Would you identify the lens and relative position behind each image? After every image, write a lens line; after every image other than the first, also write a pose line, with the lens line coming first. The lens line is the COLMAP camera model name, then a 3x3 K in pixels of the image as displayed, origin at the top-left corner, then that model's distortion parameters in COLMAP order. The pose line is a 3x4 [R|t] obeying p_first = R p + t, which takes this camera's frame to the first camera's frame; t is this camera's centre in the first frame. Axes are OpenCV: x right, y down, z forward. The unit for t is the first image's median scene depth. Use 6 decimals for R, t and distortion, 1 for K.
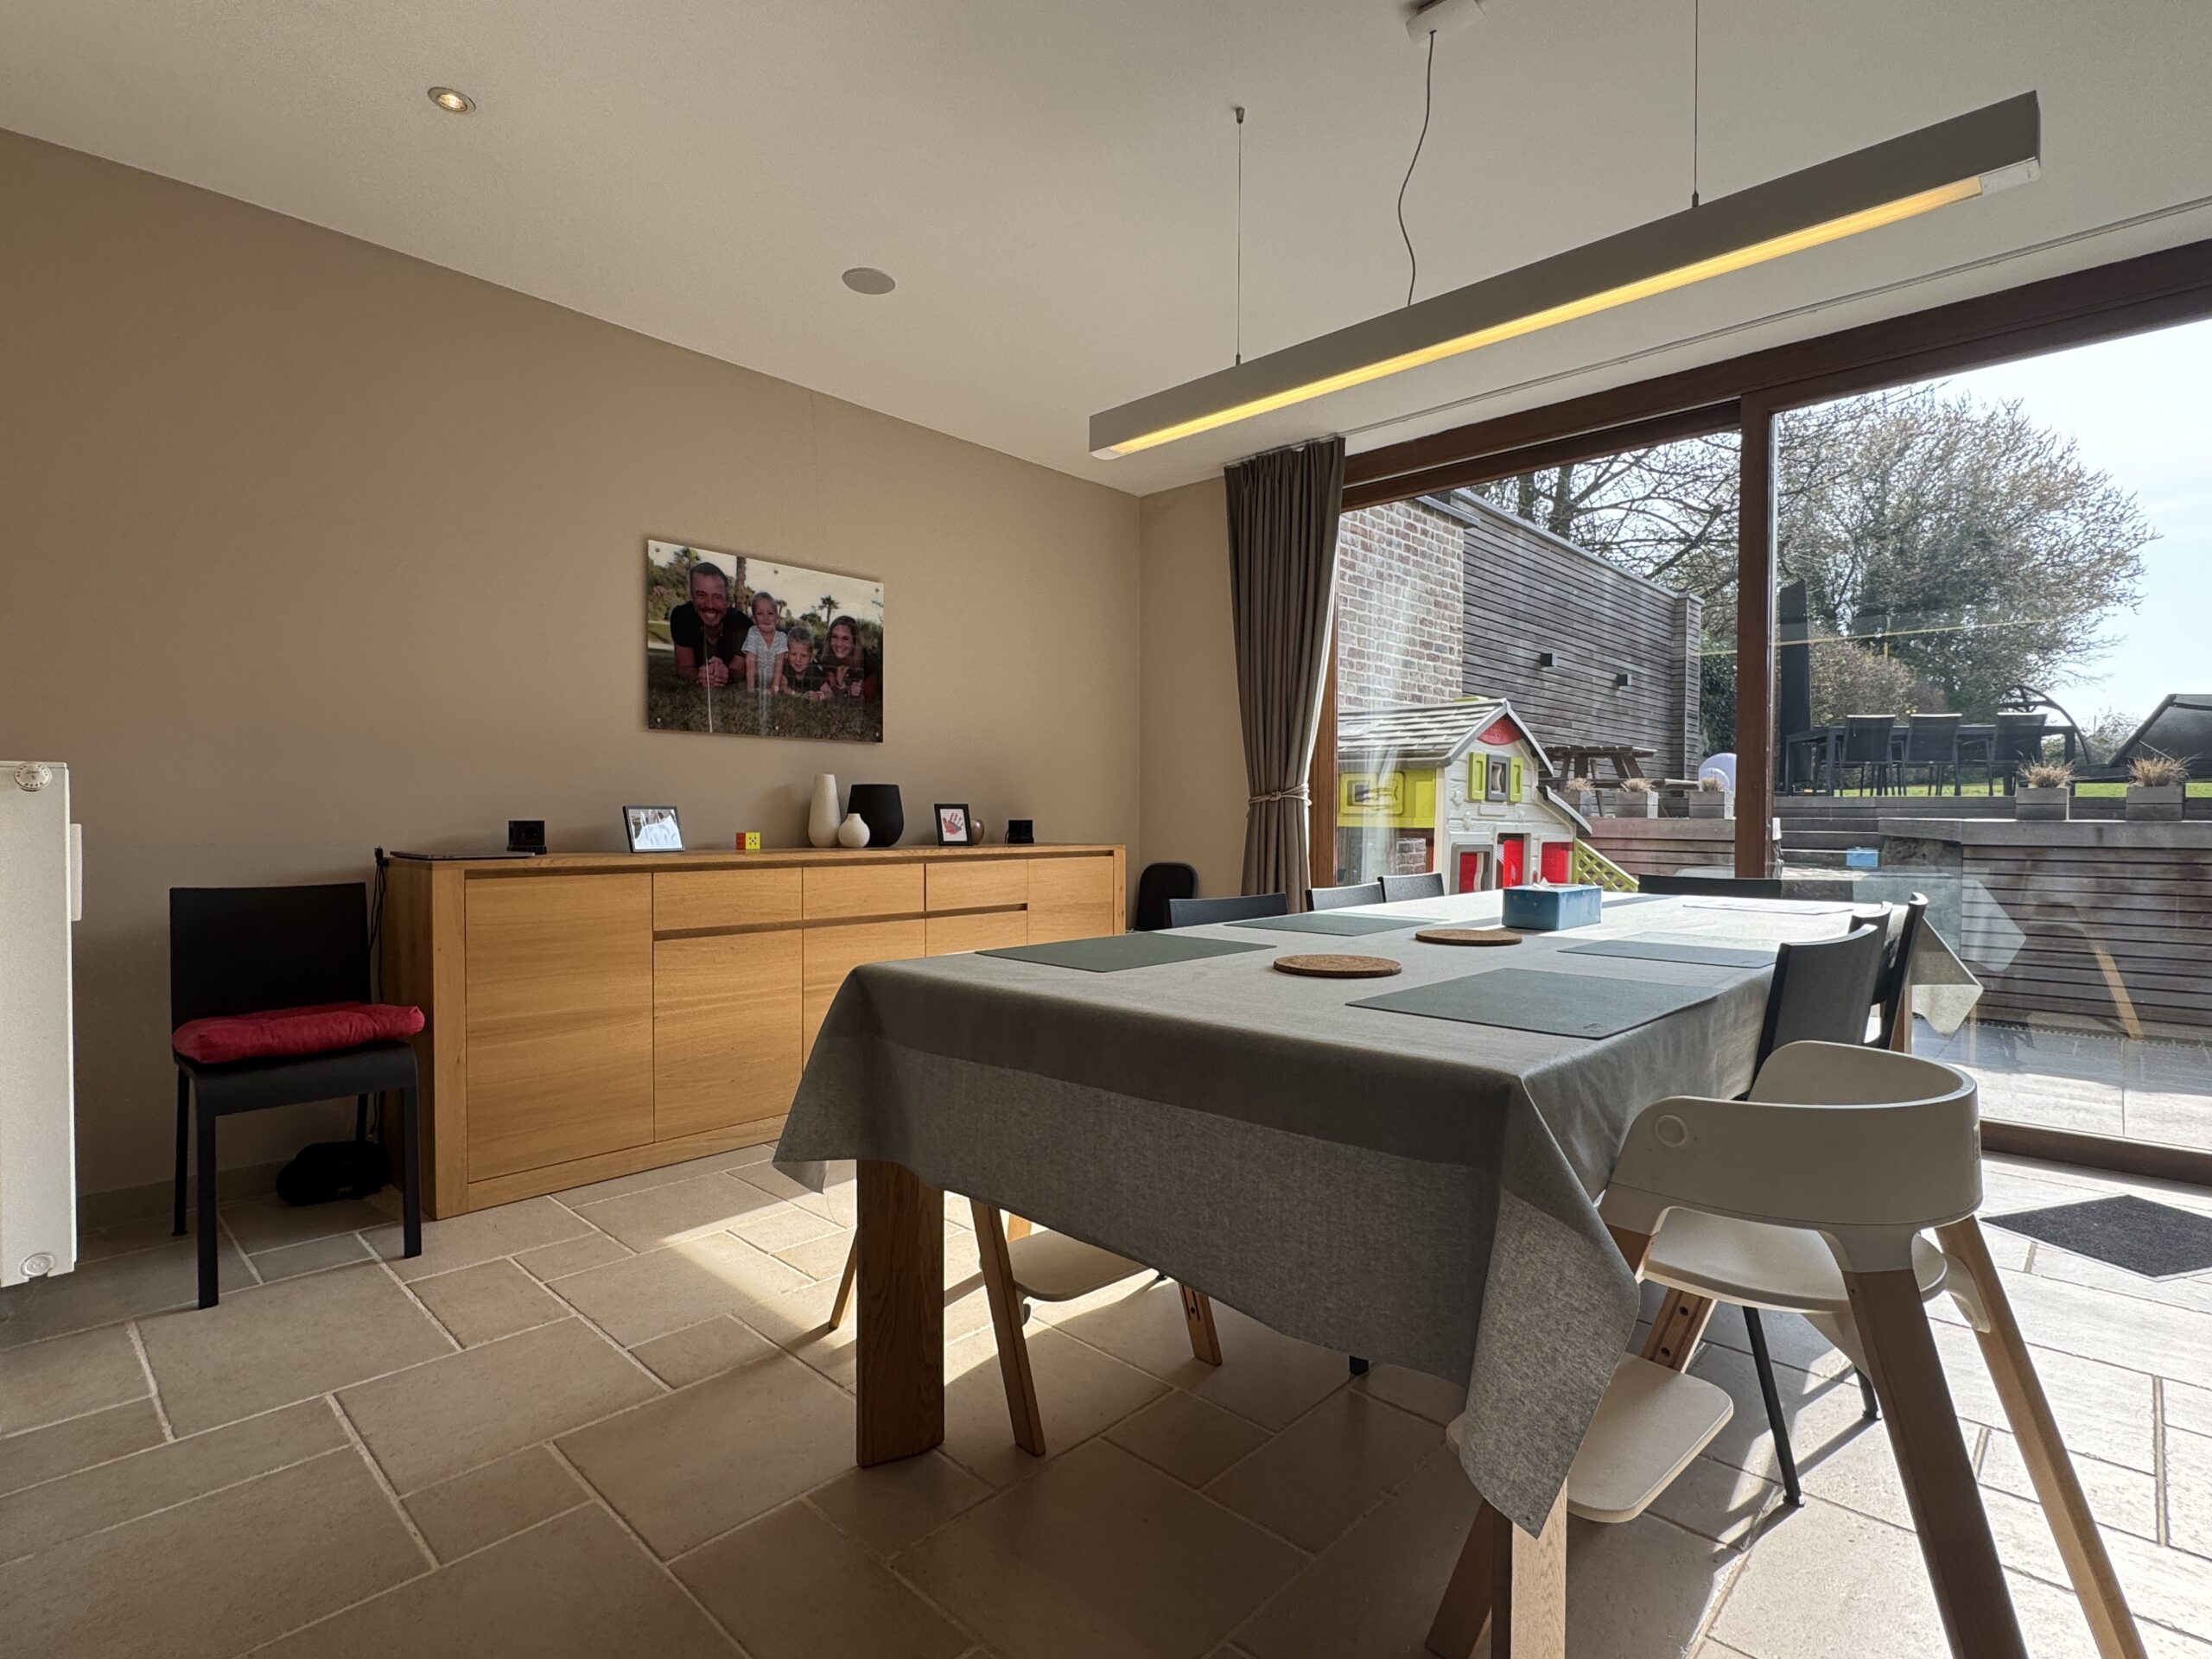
lens RADIAL K [[1104.5, 0, 1054.1], [0, 1104.5, 840.2], [0, 0, 1]] dist [-0.001253, -0.001041]
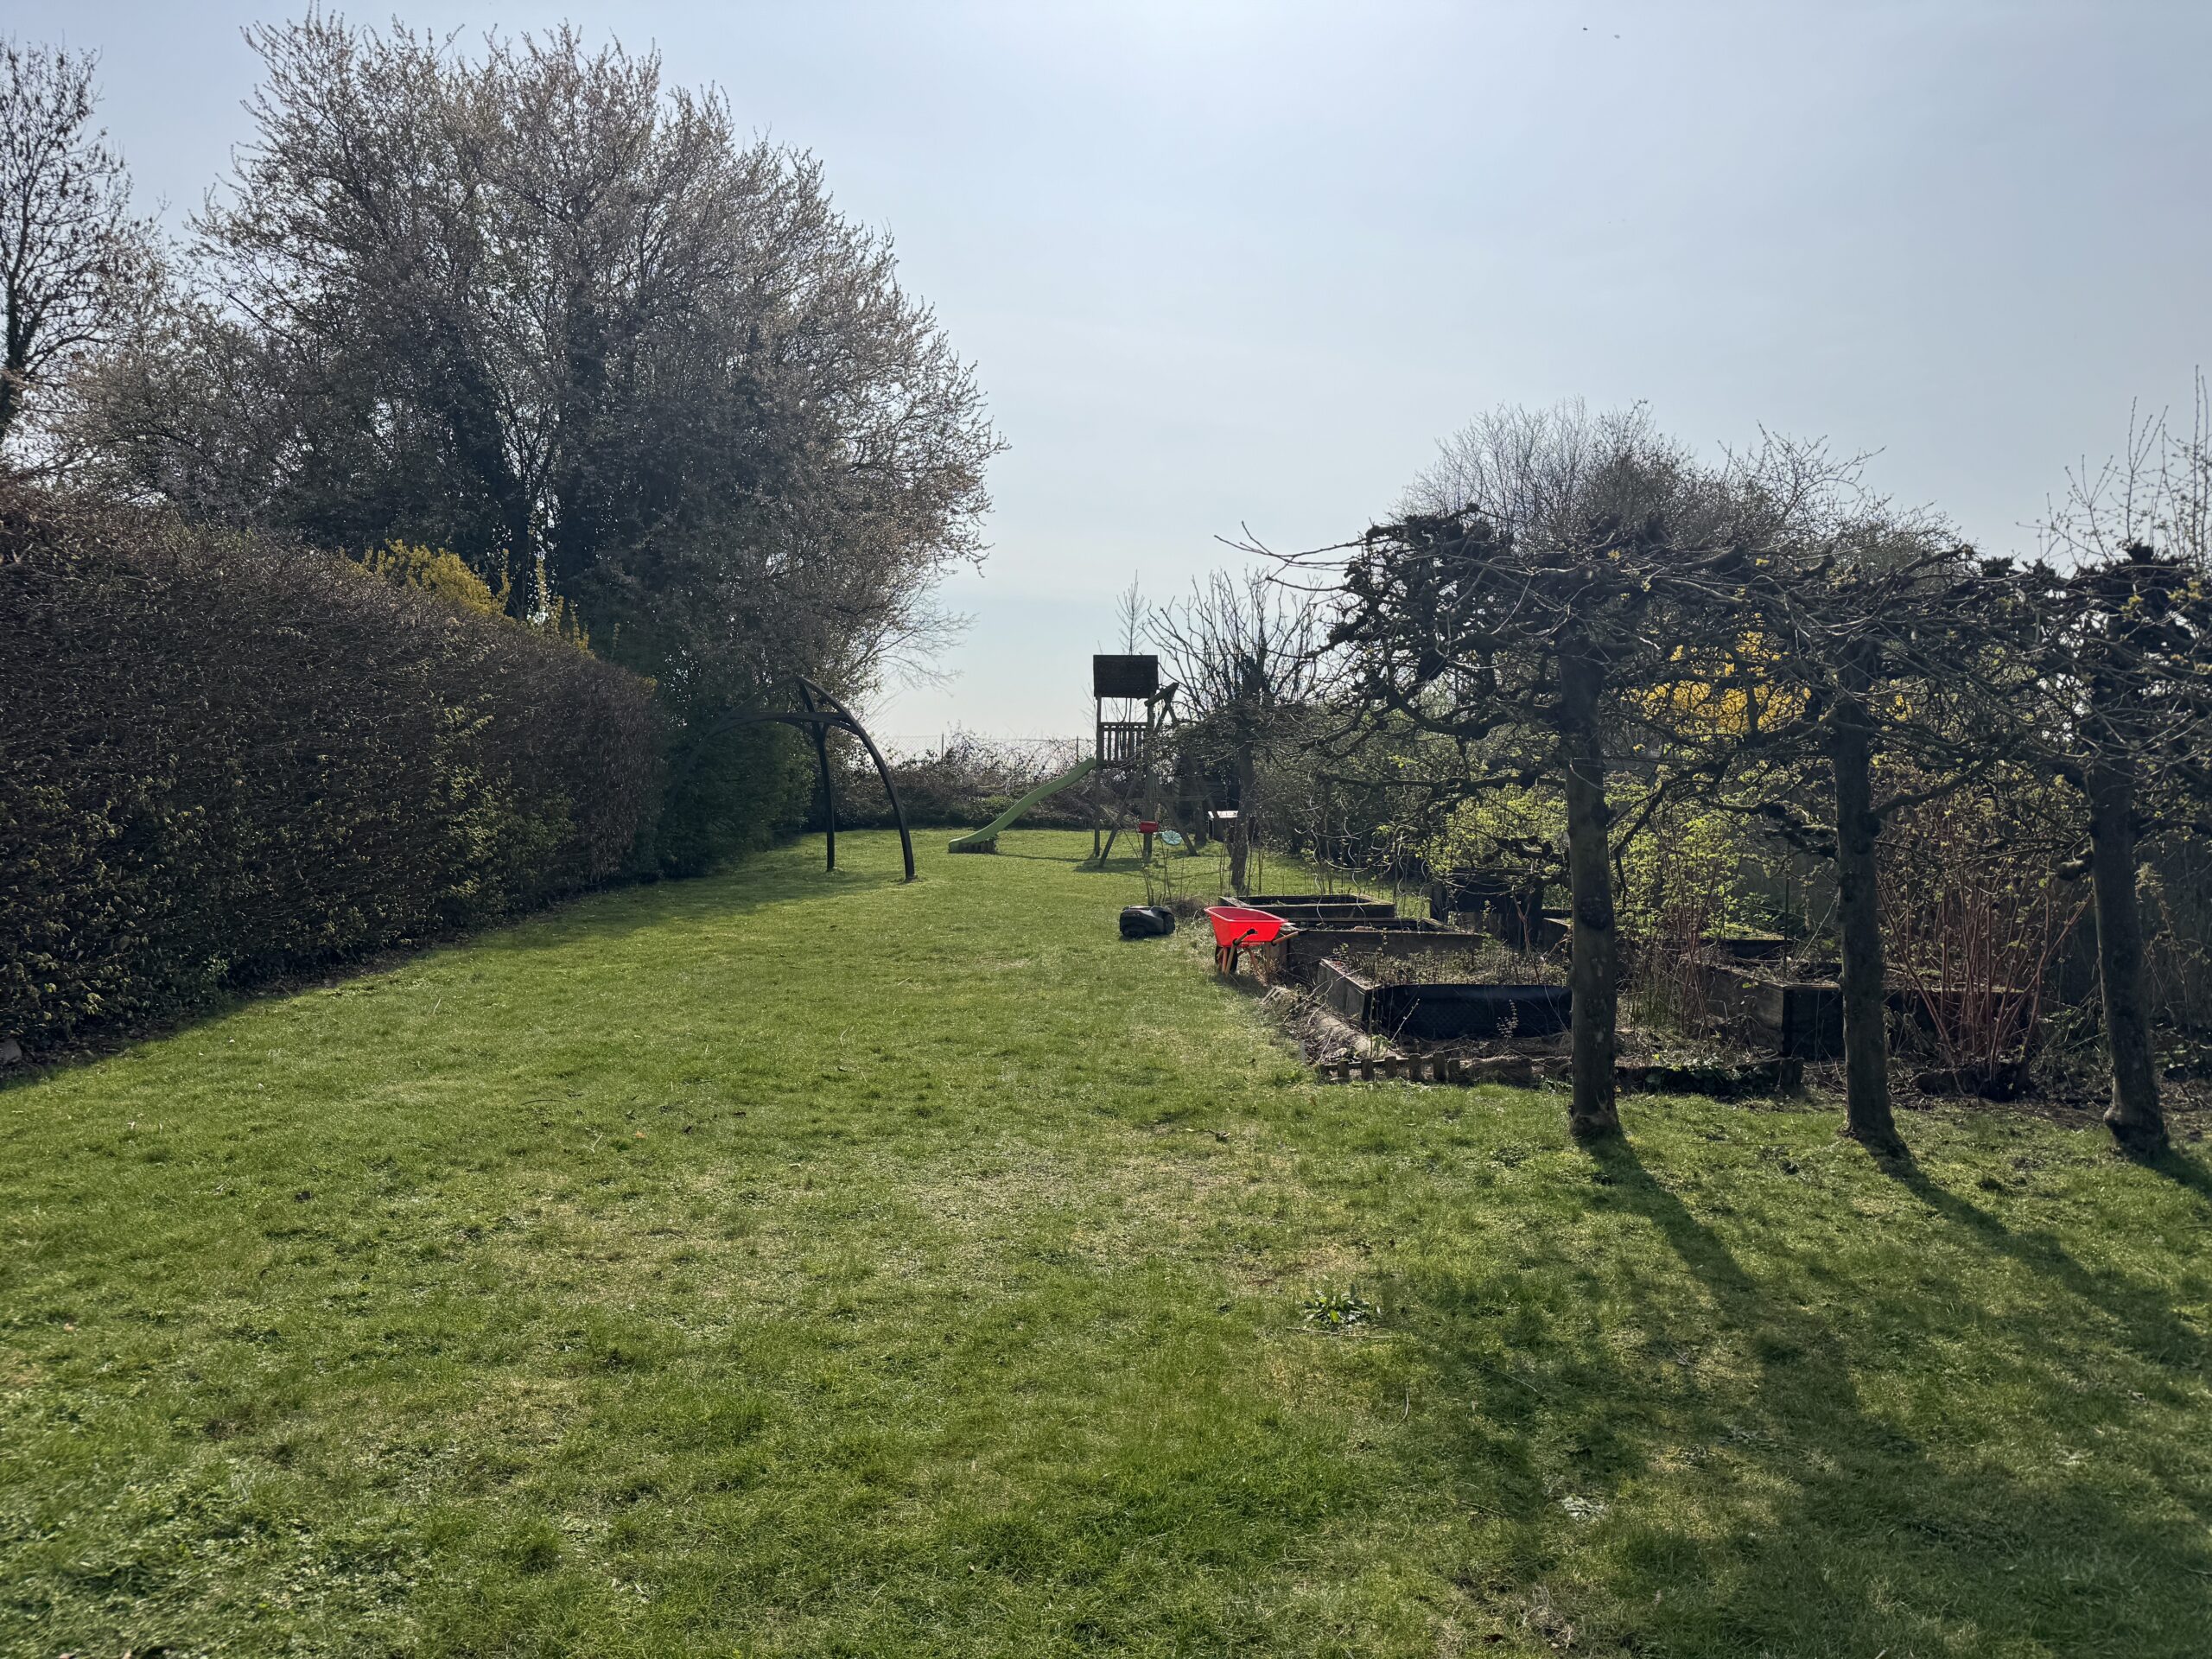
lens RADIAL K [[1557.3, 0, 1111.2], [0, 1557.3, 832.5], [0, 0, 1]] dist [0.020655, -0.016956]
pose [[0.666396, -0.007259, 0.745563, 0.394572], [0.016817, 0.999845, -0.005296, -0.057872], [-0.745409, 0.016067, 0.666414, 0.381488]]
